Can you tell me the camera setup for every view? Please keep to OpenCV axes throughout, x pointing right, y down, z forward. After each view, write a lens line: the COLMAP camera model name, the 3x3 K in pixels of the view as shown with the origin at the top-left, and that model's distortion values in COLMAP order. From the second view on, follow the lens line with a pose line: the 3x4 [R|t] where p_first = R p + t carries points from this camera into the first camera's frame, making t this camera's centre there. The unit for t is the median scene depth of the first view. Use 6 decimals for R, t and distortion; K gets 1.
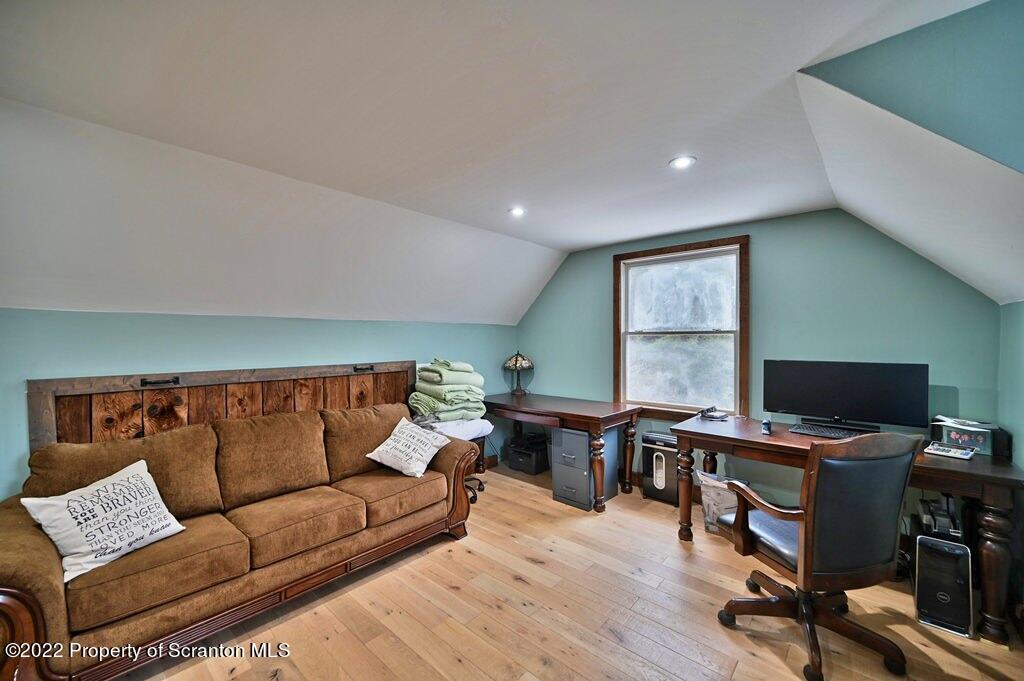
lens RADIAL K [[402.7, 0, 514.8], [0, 402.7, 346.4], [0, 0, 1]] dist [0.001318, 0.000178]
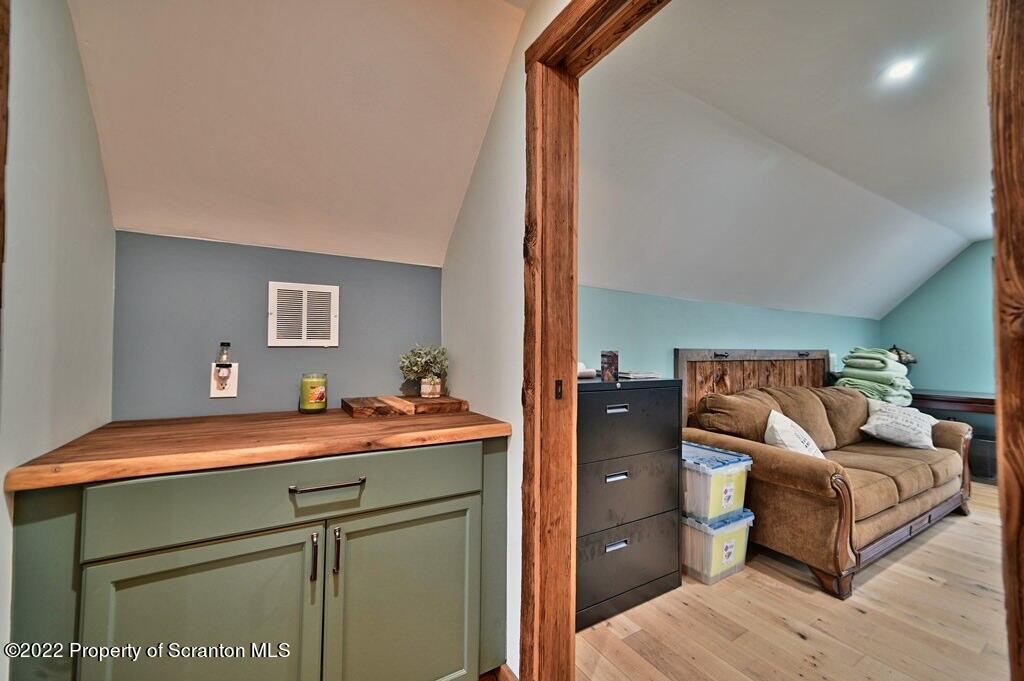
lens RADIAL K [[408.6, 0, 512.2], [0, 408.6, 341.0], [0, 0, 1]] dist [0.001906, 0.000355]
pose [[0.954417, -0.002630, -0.298464, -0.788930], [-0.010786, 0.999004, -0.043295, 0.074111], [0.298280, 0.044541, 0.953439, -0.310310]]
